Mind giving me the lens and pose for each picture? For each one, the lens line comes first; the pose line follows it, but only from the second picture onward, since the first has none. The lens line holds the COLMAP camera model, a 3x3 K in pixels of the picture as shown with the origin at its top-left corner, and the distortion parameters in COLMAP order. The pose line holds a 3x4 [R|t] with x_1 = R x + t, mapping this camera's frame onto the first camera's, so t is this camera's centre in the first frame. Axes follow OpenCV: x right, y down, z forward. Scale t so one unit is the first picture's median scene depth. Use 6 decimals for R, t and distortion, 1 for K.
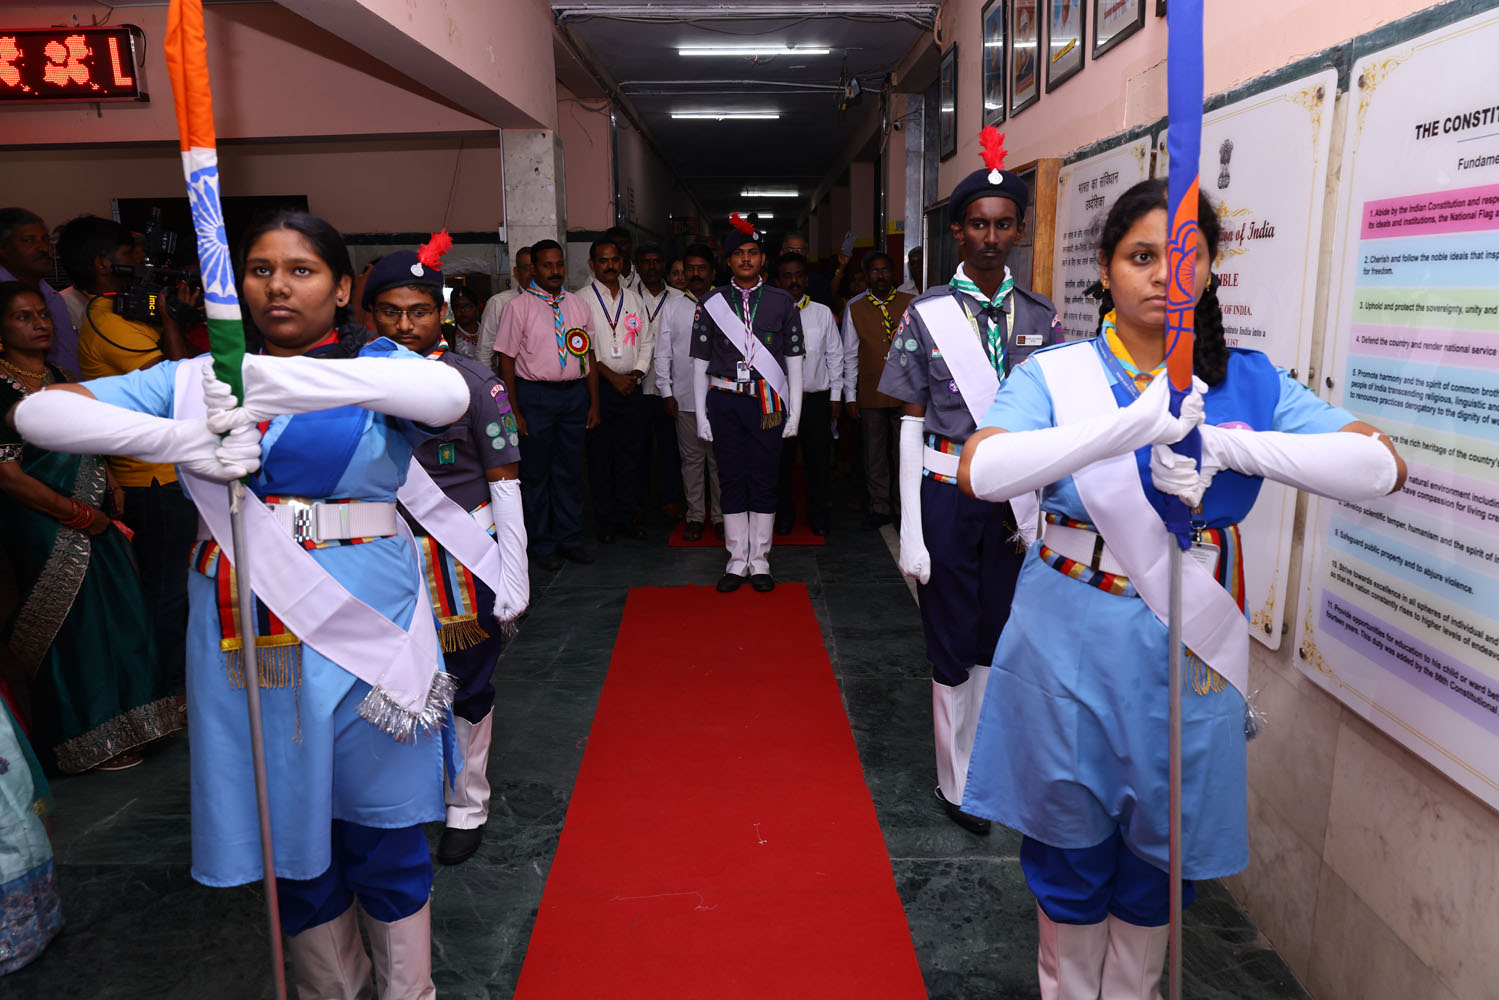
lens RADIAL K [[1035.6, 0, 749.5], [0, 1035.6, 500.0], [0, 0, 1]] dist [0.000494, 0.000079]
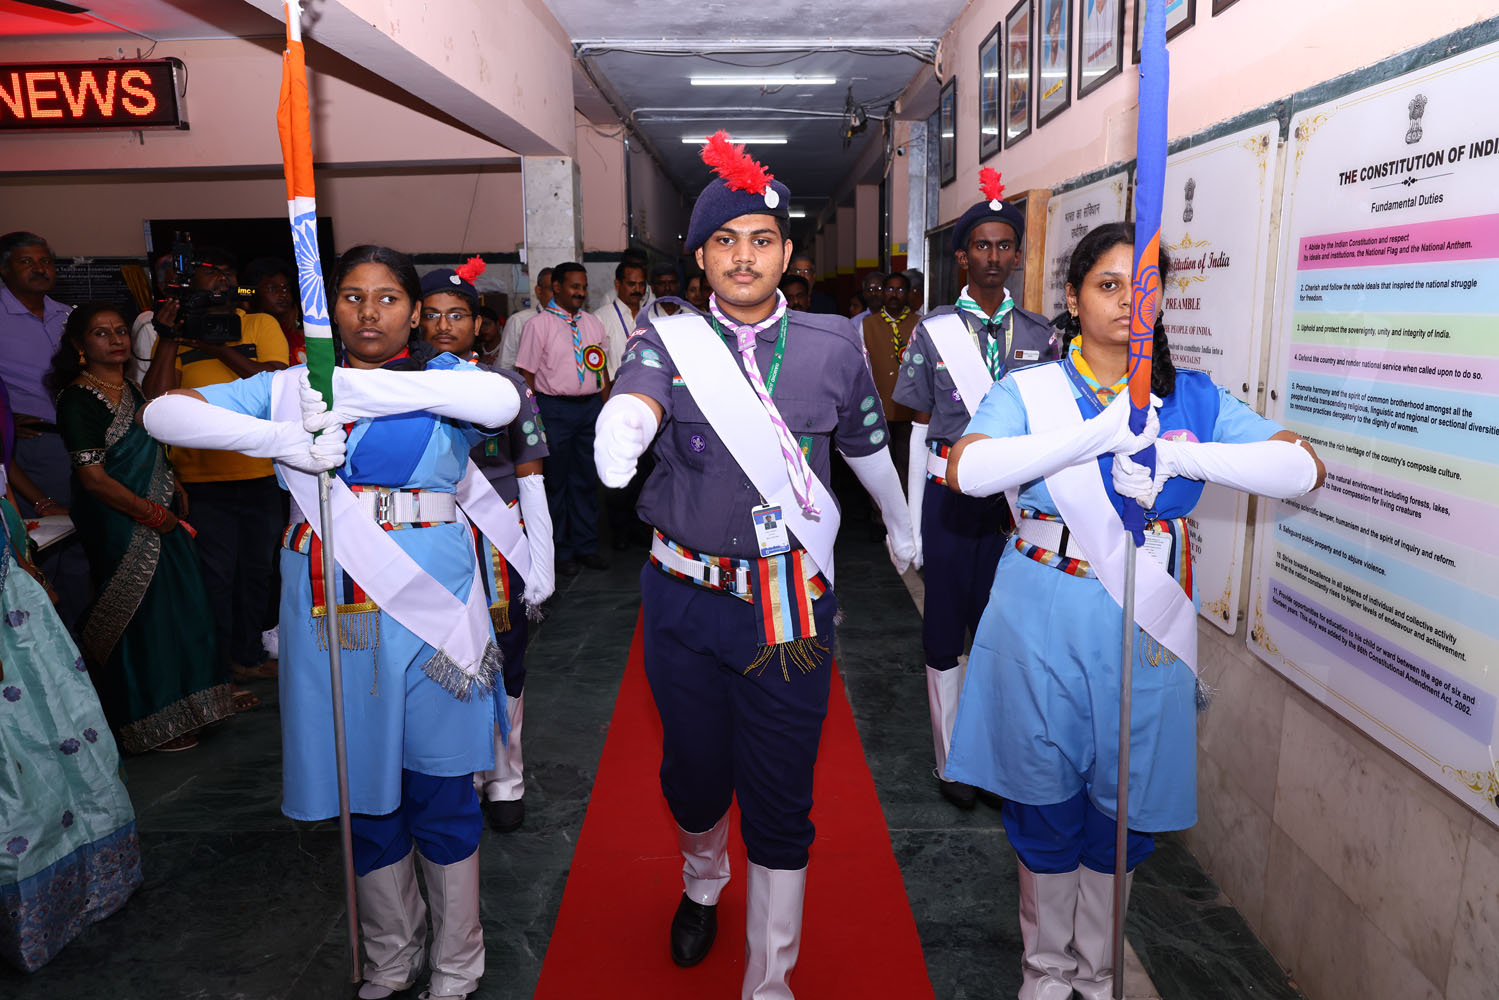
lens RADIAL K [[1035.6, 0, 749.5], [0, 1035.6, 500.0], [0, 0, 1]] dist [0.000494, 0.000079]
pose [[0.999980, 0.003247, -0.005469, -0.004204], [-0.003337, 0.999858, -0.016534, 0.011560], [0.005414, 0.016552, 0.999848, -0.070623]]
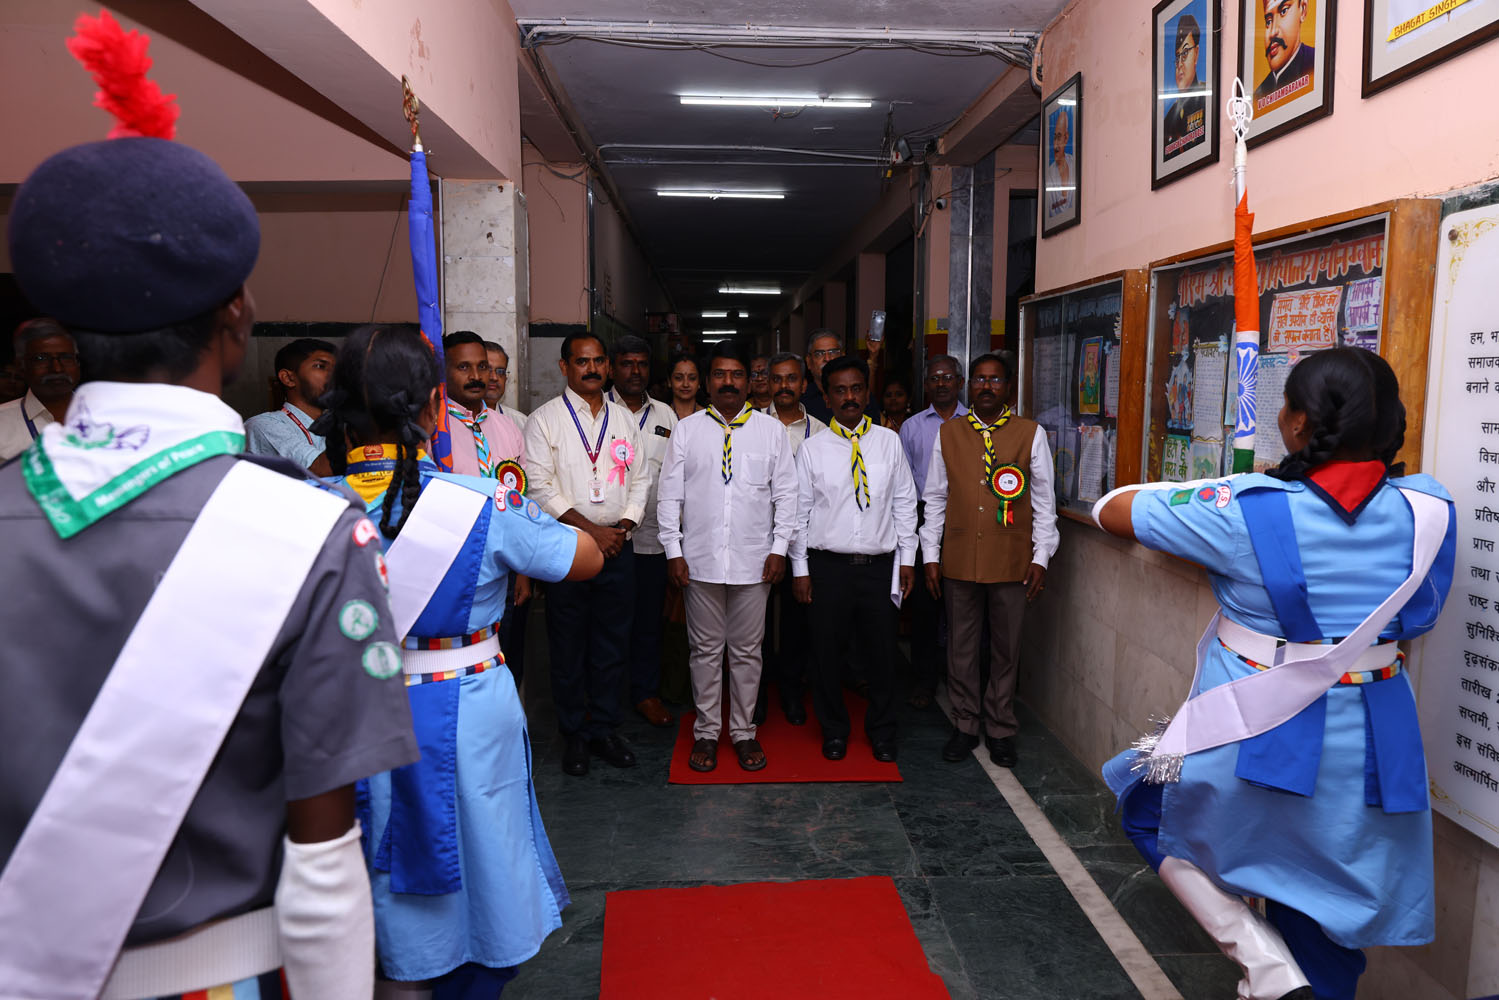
lens RADIAL K [[1031.0, 0, 749.5], [0, 1031.0, 500.0], [0, 0, 1]] dist [-0.001815, 0.007280]
pose [[0.999079, 0.010712, 0.041545, -0.087122], [-0.006847, 0.995727, -0.092088, -0.117977], [-0.042354, 0.091718, 0.994884, 0.486882]]
